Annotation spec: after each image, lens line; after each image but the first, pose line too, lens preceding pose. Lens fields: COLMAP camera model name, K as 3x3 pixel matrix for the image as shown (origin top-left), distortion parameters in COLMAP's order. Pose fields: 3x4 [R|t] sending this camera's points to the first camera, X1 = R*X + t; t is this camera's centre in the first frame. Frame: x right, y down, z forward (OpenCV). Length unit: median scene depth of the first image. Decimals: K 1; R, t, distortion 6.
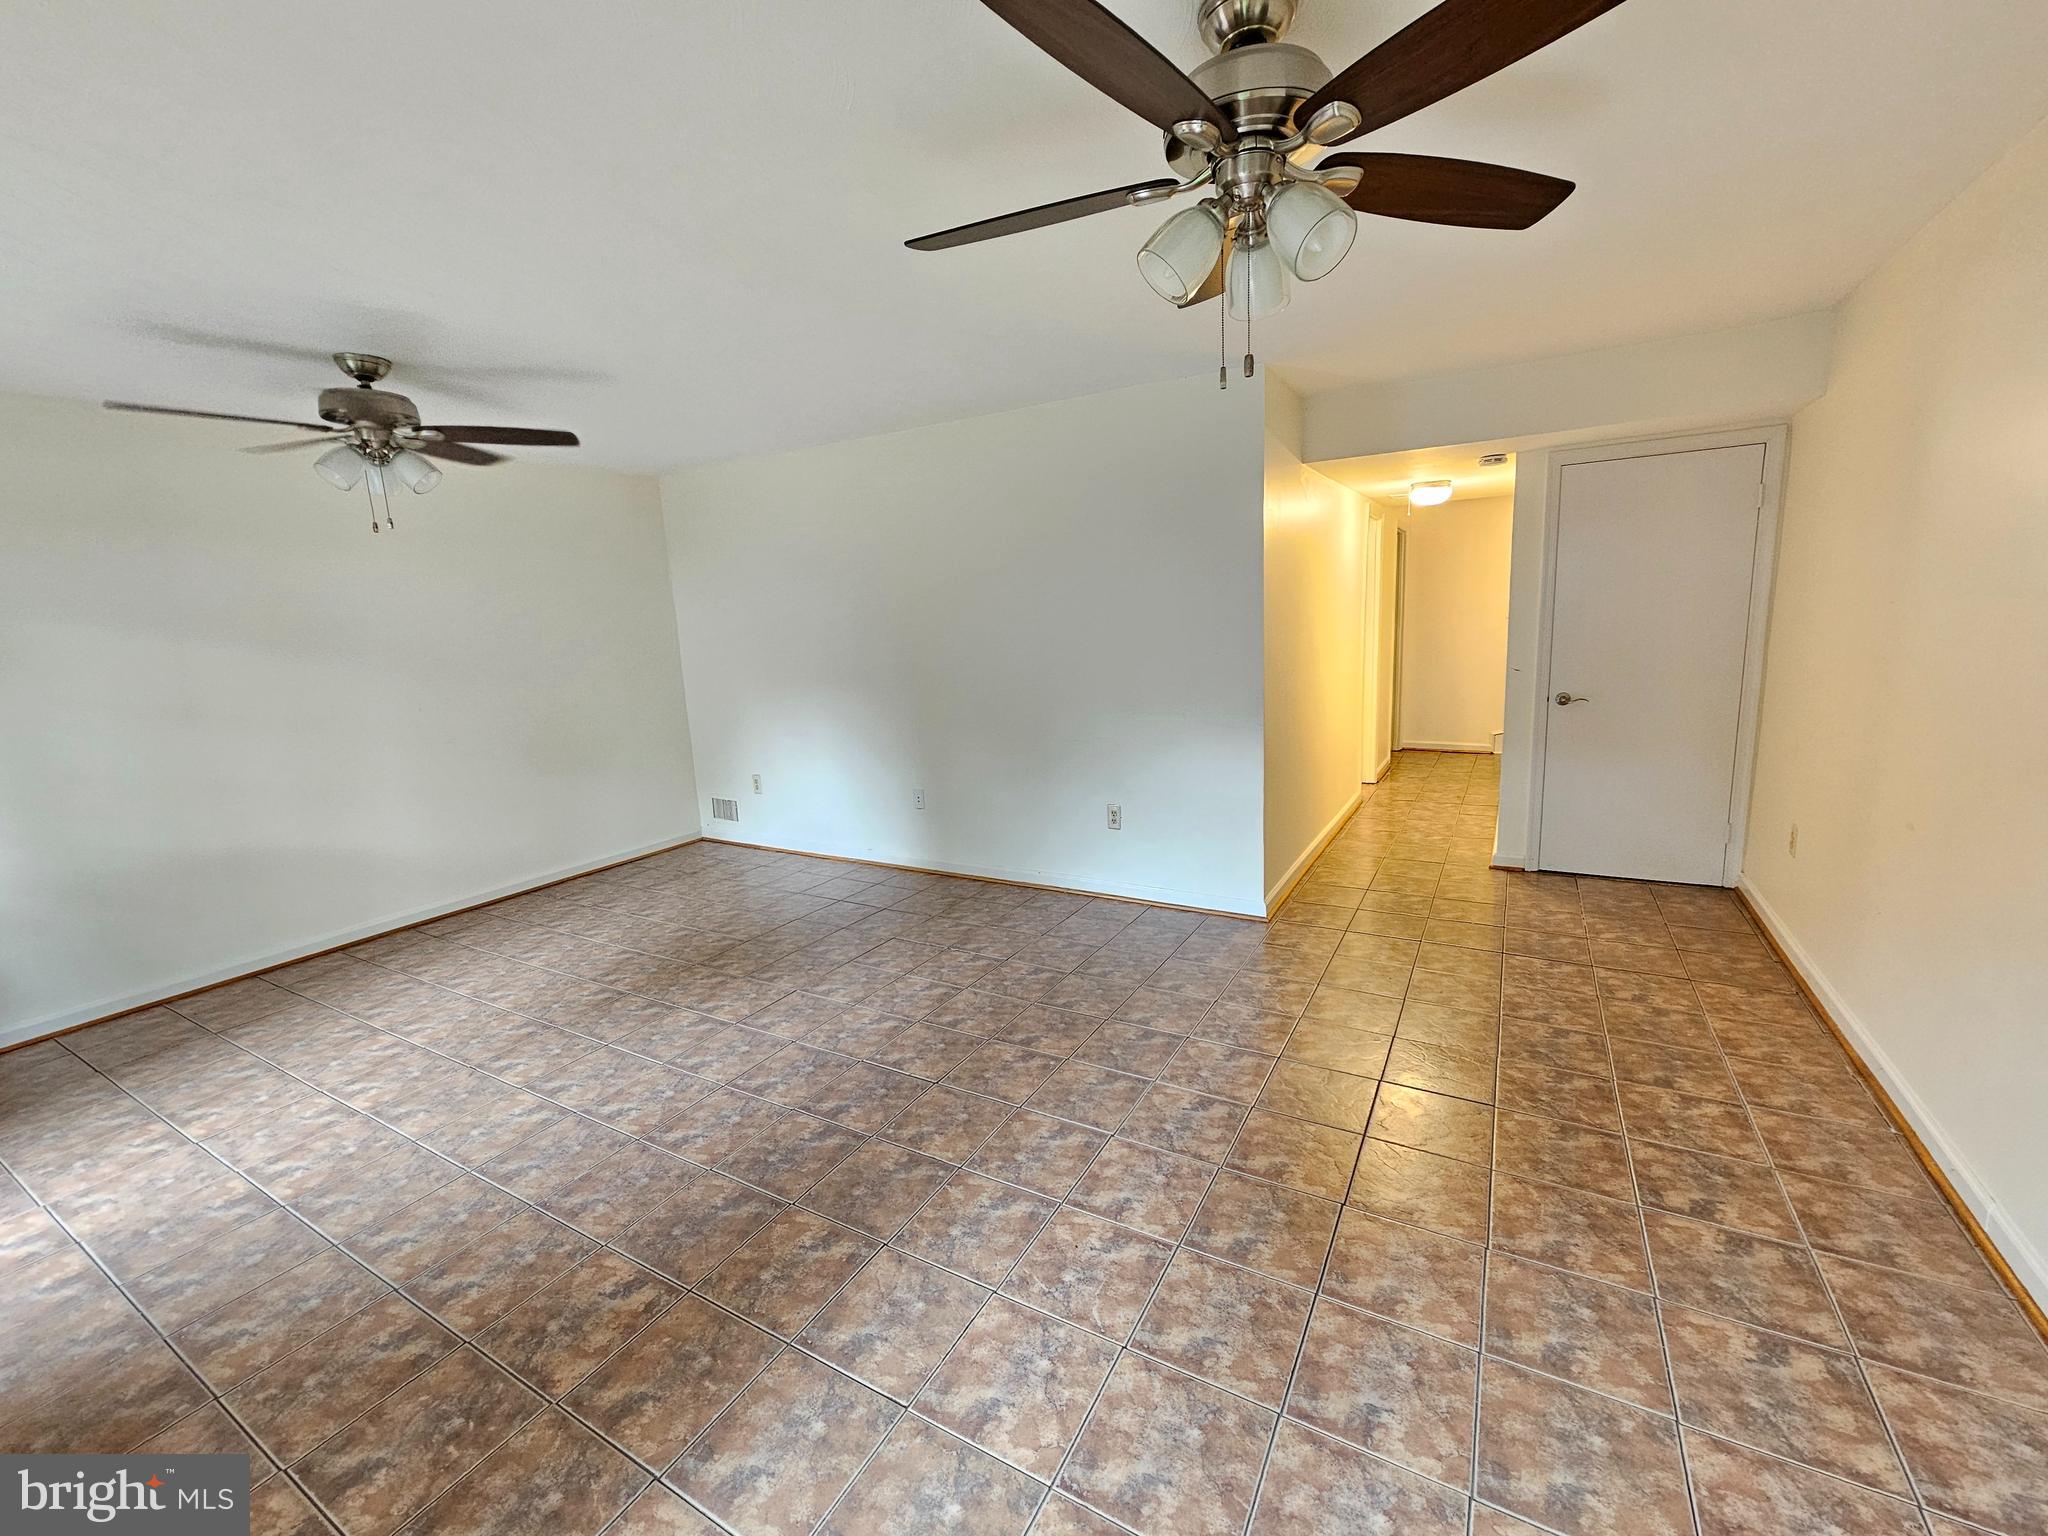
lens RADIAL K [[843.3, 0, 1031.8], [0, 843.3, 764.1], [0, 0, 1]] dist [-0.004094, 0.002730]
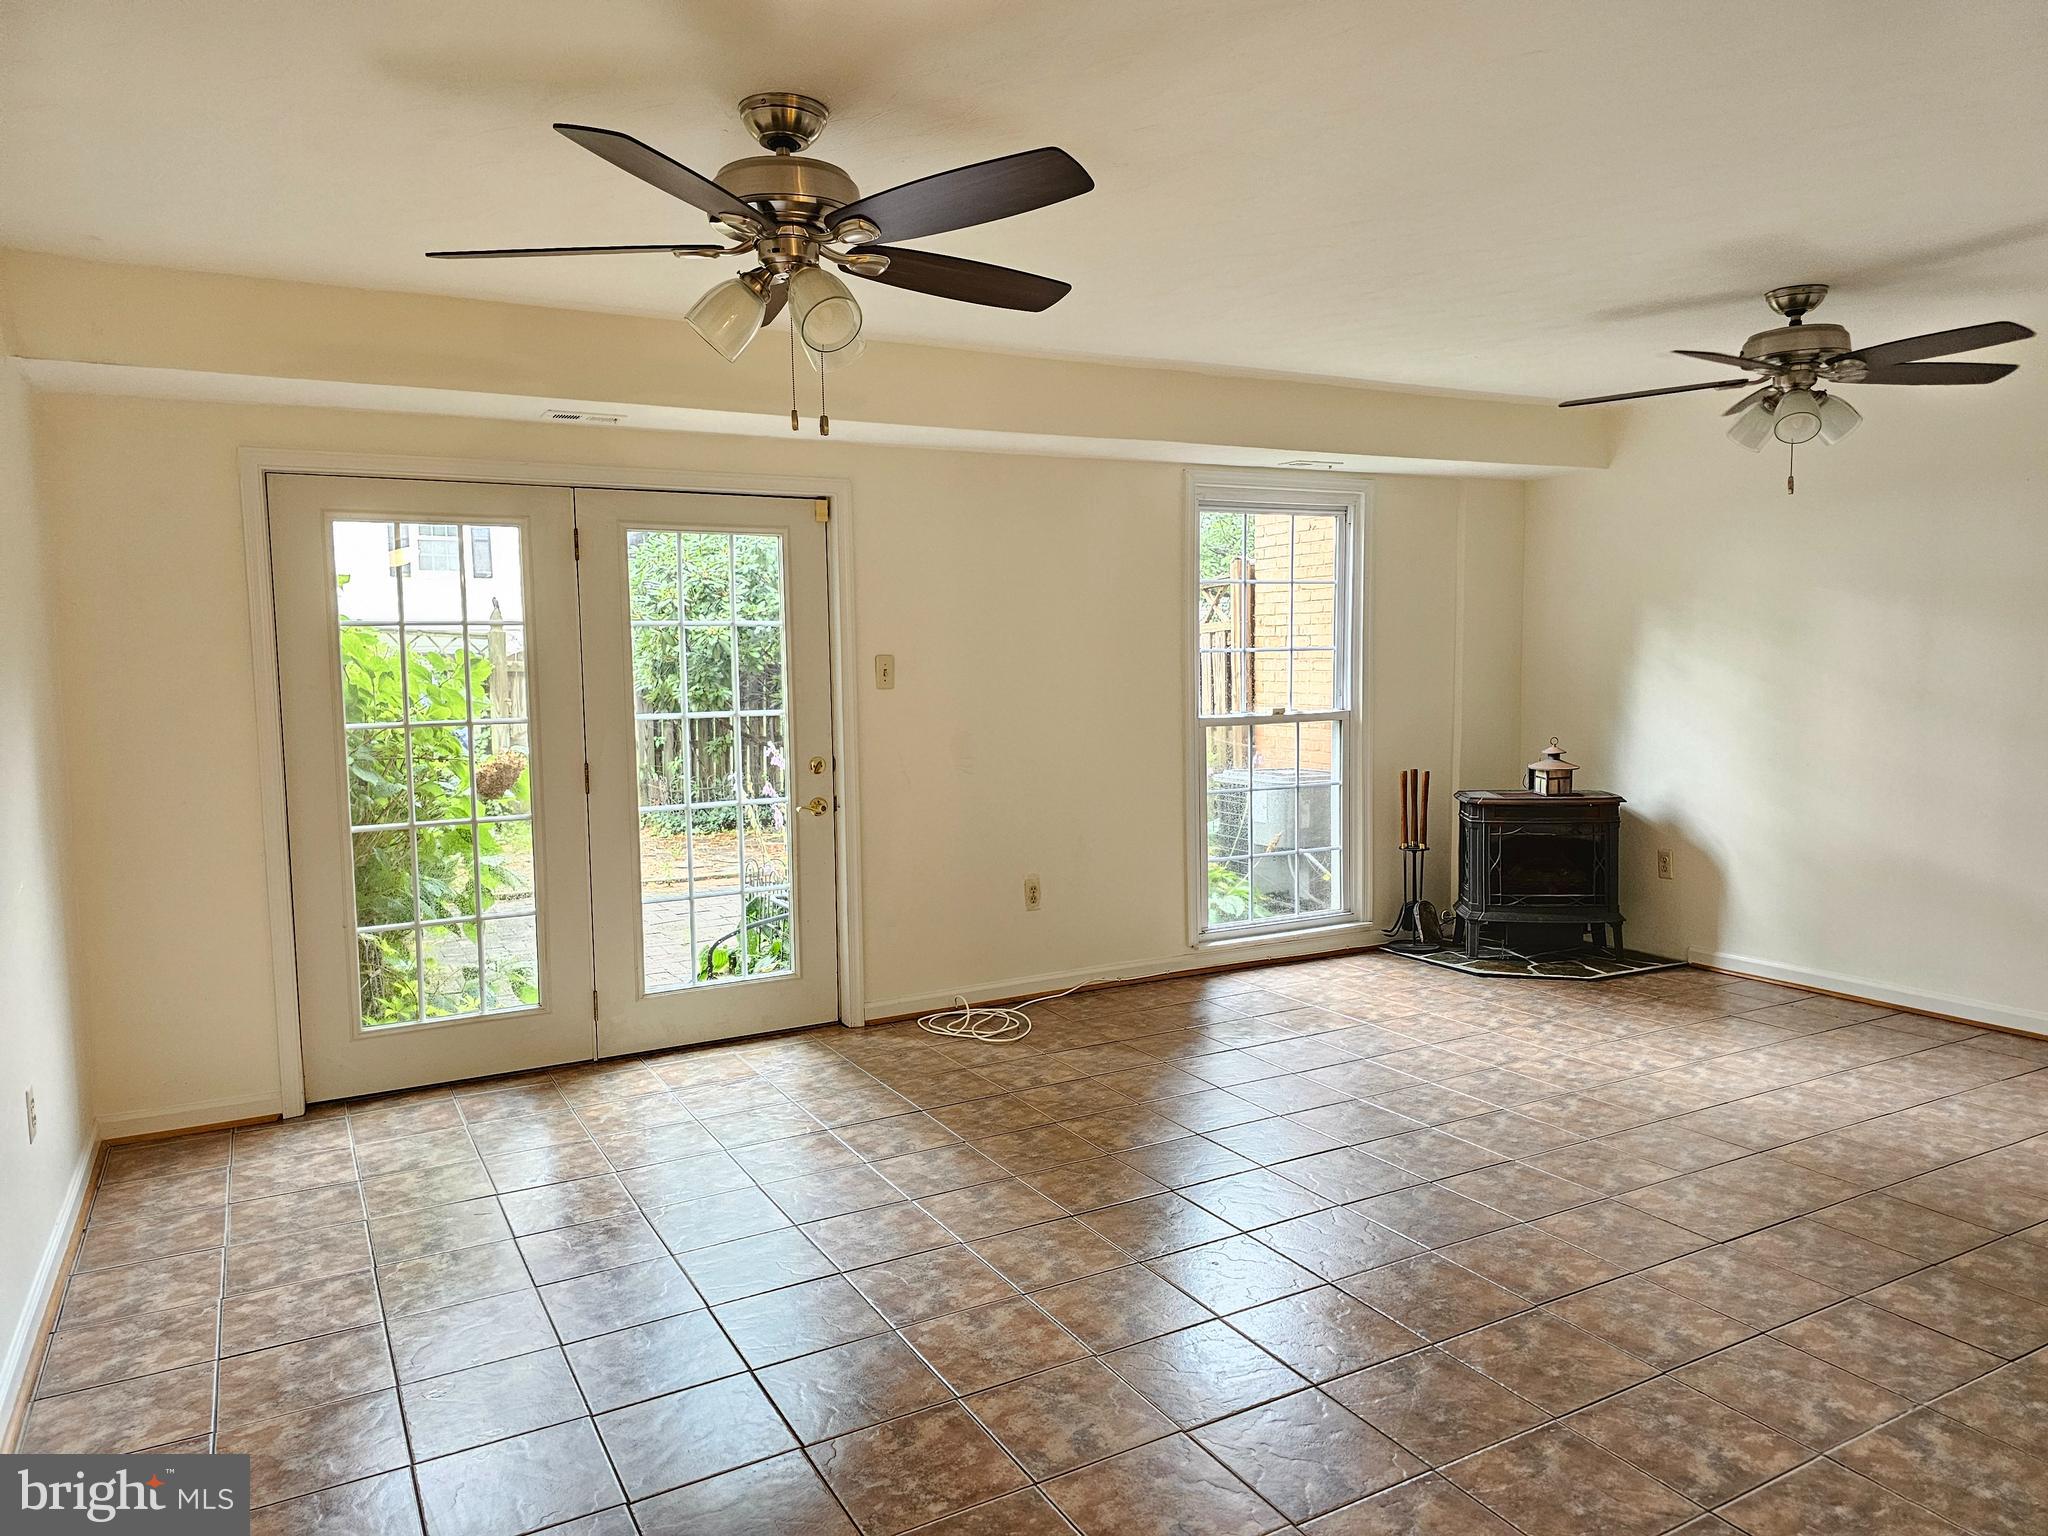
lens RADIAL K [[1370.1, 0, 1021.8], [0, 1370.1, 777.6], [0, 0, 1]] dist [0.080744, -0.088907]
pose [[-0.518947, 0.138095, -0.843578, 0.839139], [-0.105692, 0.968926, 0.223634, -0.238071], [0.848247, 0.205214, -0.488225, 1.115563]]
